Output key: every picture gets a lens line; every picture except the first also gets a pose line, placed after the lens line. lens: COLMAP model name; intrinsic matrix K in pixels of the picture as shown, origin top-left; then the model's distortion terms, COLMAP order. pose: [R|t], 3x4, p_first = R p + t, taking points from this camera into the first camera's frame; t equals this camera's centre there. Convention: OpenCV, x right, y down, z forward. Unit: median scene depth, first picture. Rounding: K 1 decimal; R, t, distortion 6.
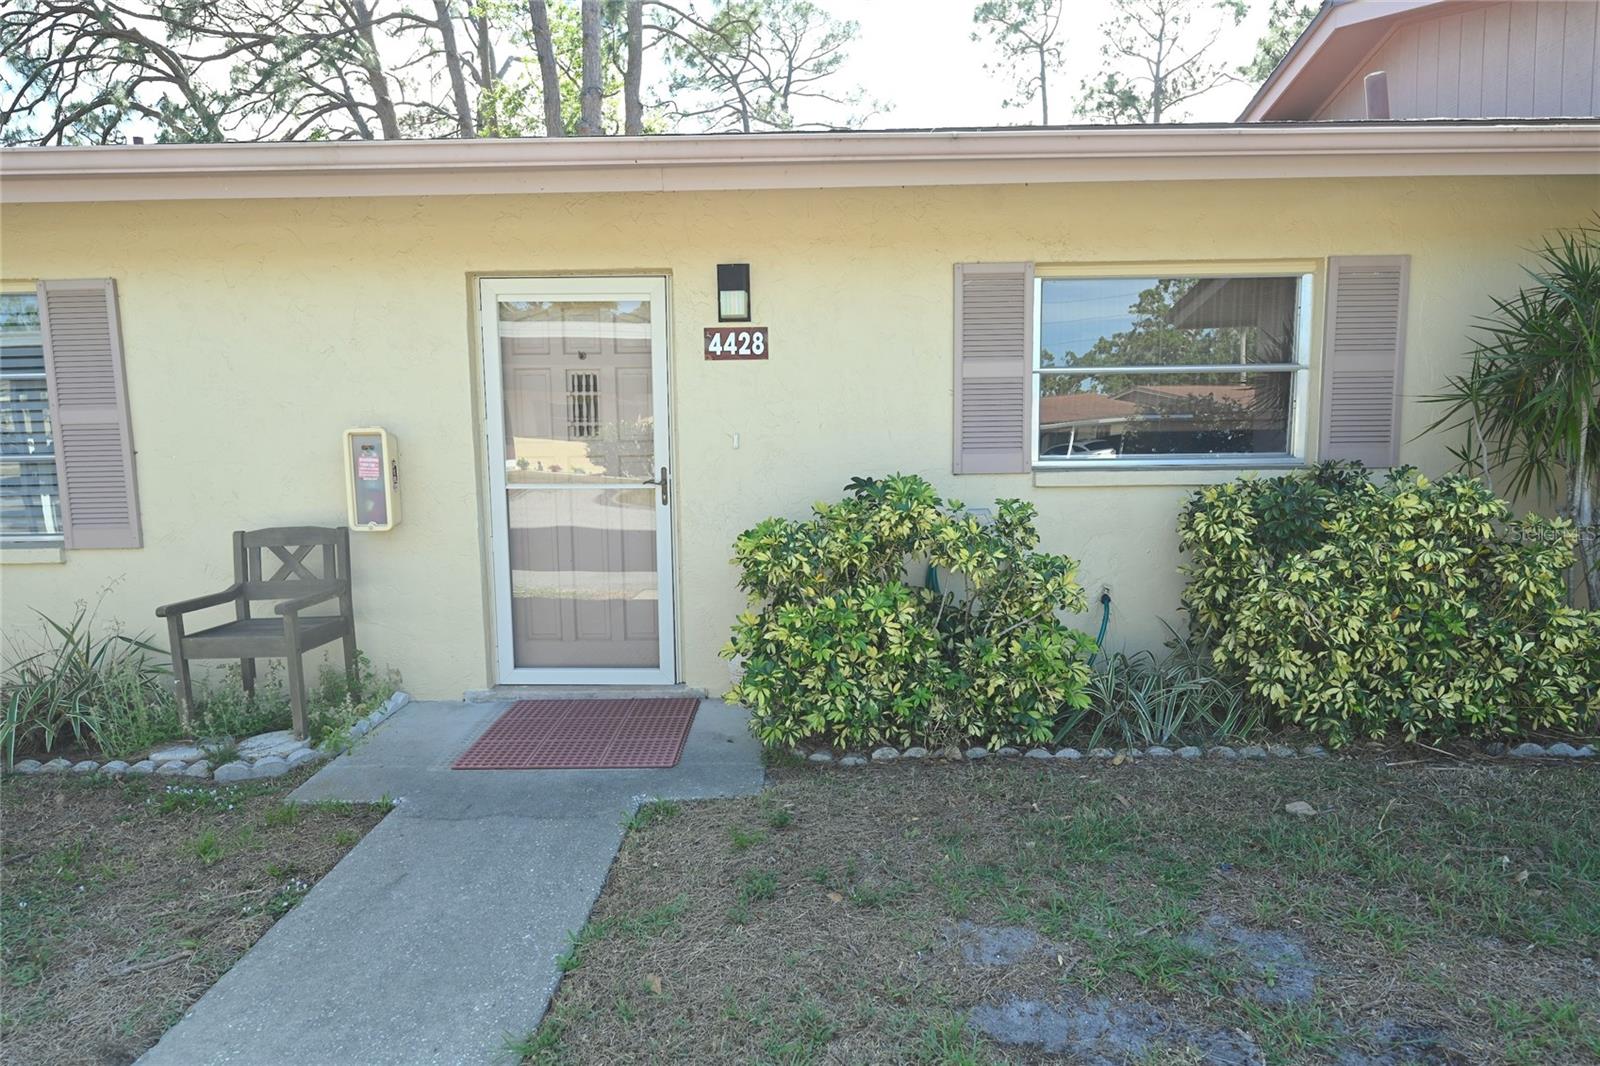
lens RADIAL K [[955.2, 0, 800.0], [0, 955.2, 533.0], [0, 0, 1]] dist [0.000953, 0.000069]
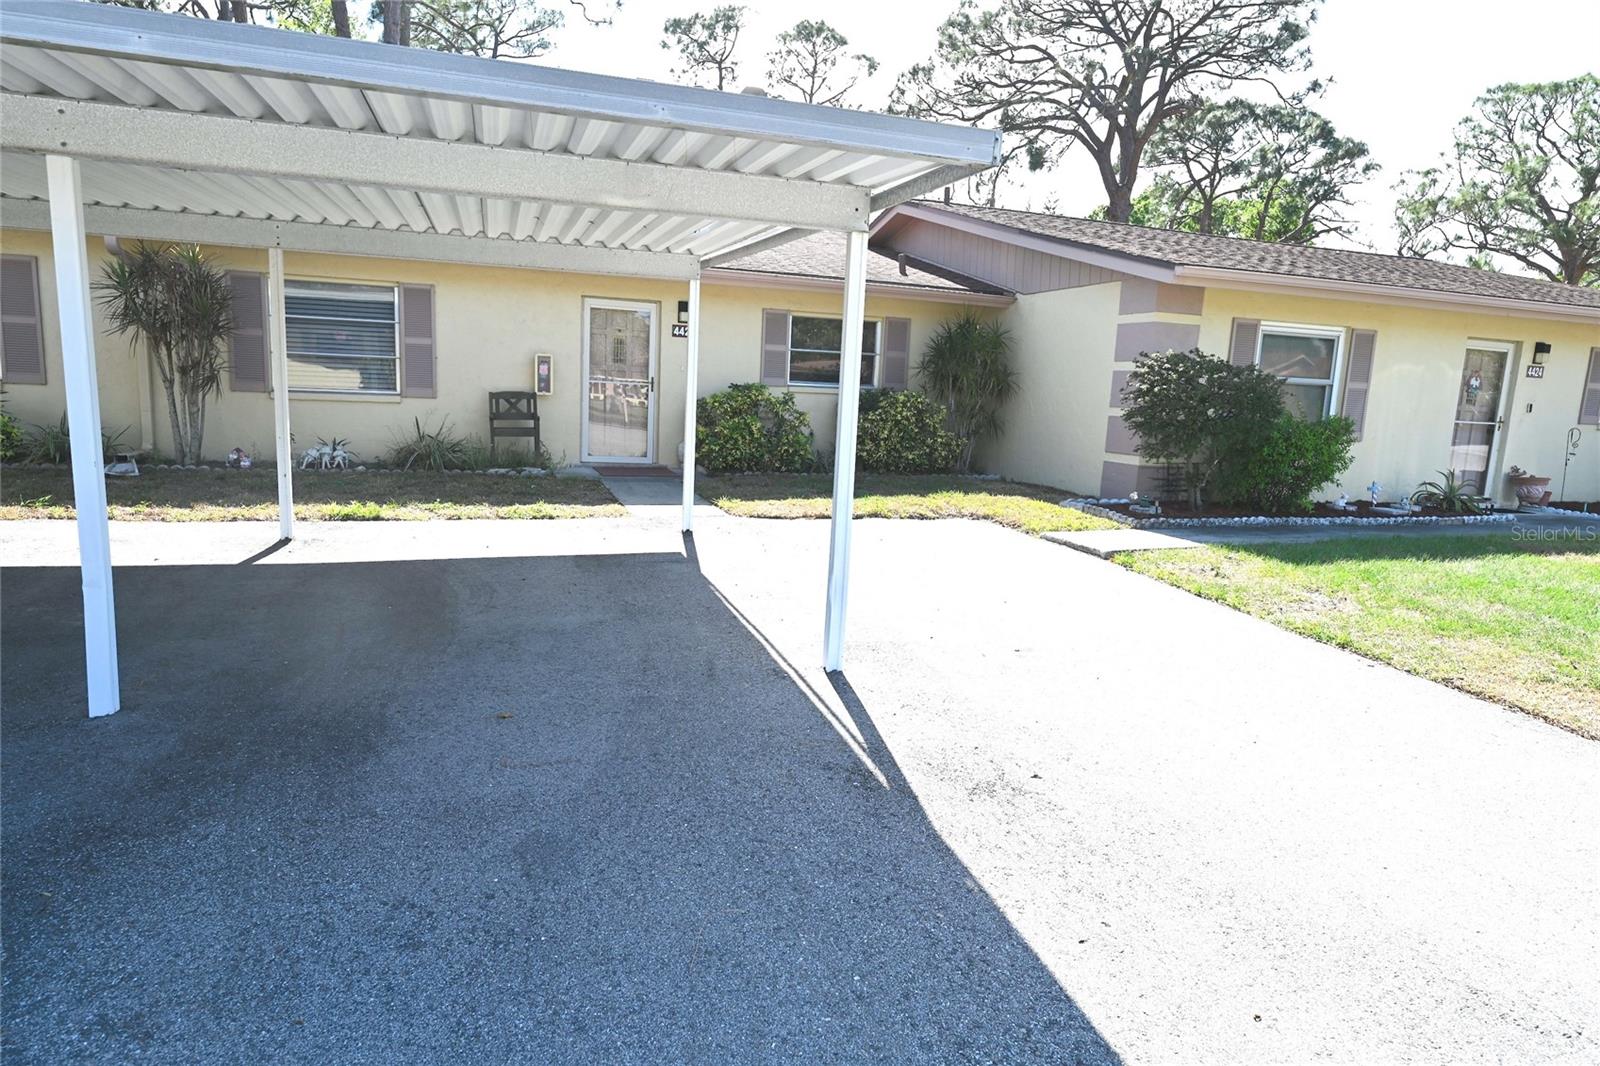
lens RADIAL K [[955.2, 0, 800.0], [0, 955.2, 533.0], [0, 0, 1]] dist [0.000953, 0.000069]
pose [[0.935312, 0.001137, 0.353823, -0.704111], [-0.015810, 0.999130, 0.038582, 0.254331], [-0.353471, -0.041680, 0.934516, -1.618181]]
